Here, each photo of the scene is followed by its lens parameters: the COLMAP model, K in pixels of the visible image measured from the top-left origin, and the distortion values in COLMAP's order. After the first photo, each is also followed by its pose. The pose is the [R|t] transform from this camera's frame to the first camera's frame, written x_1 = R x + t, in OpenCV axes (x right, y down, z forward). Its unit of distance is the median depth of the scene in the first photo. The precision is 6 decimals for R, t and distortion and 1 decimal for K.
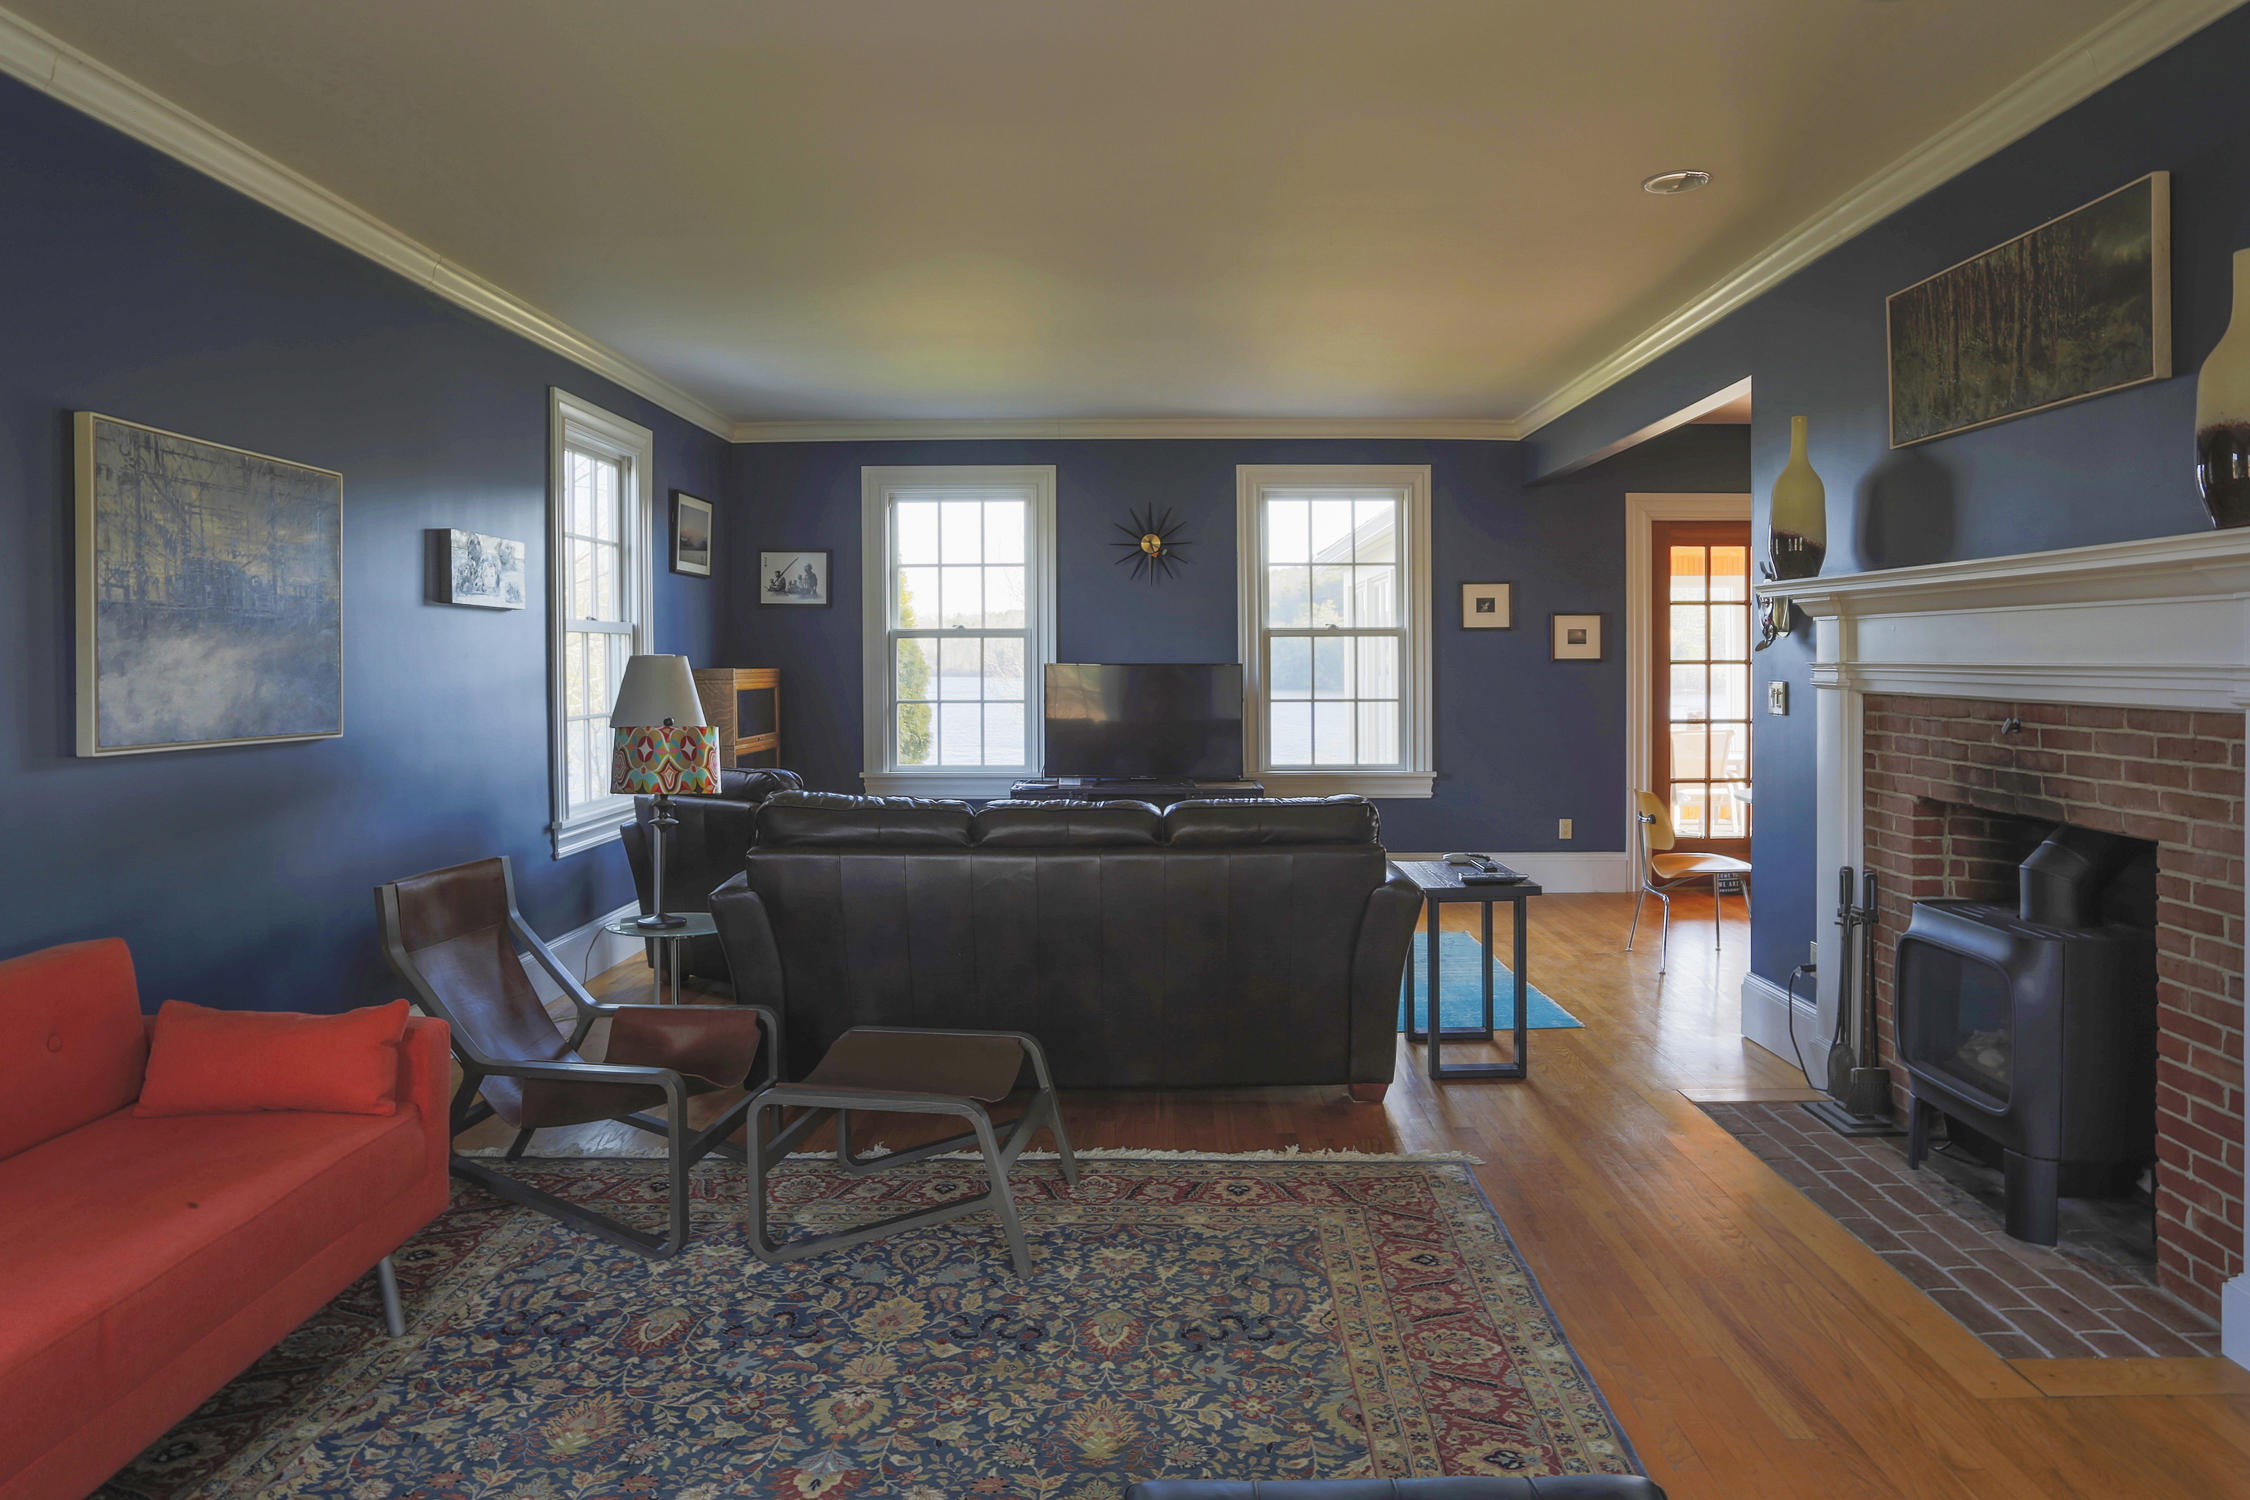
lens RADIAL K [[1361.0, 0, 1133.9], [0, 1361.0, 650.7], [0, 0, 1]] dist [0.000052, 0.000011]
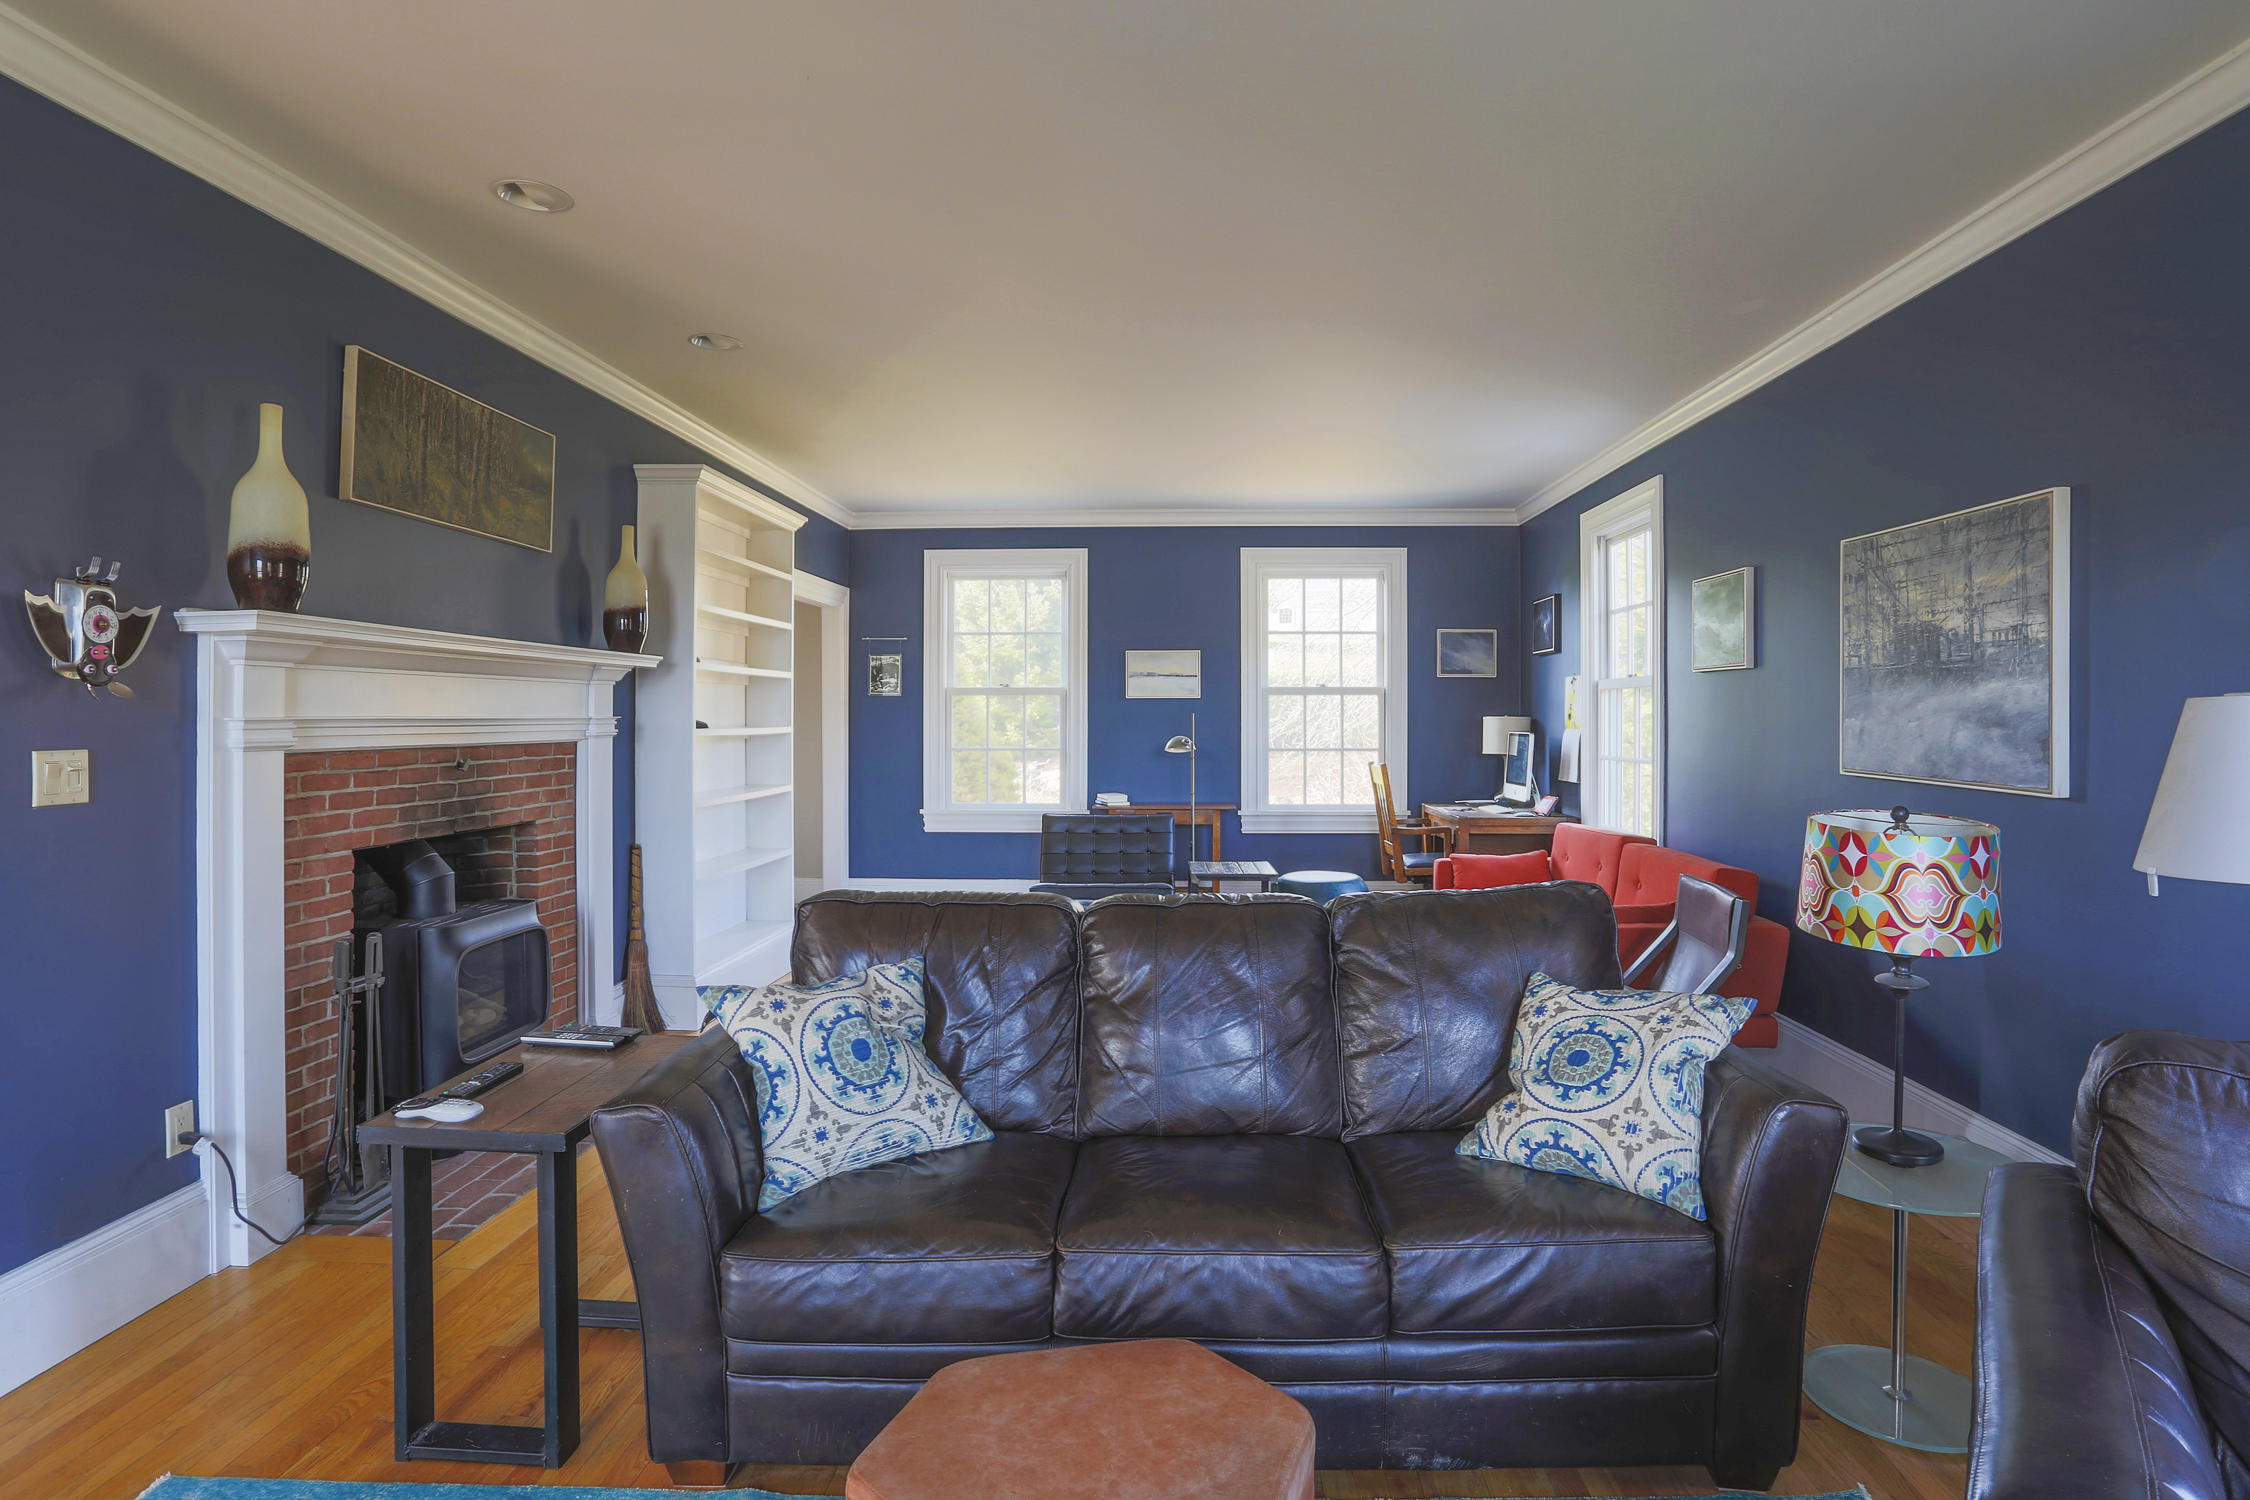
lens RADIAL K [[1112.4, 0, 1132.8], [0, 1112.4, 742.5], [0, 0, 1]] dist [0.001138, 0.002938]
pose [[-0.999535, 0.003527, 0.030288, -0.031489], [0.004048, 0.999845, 0.017143, 0.017988], [-0.030223, 0.017257, -0.999394, 2.038225]]
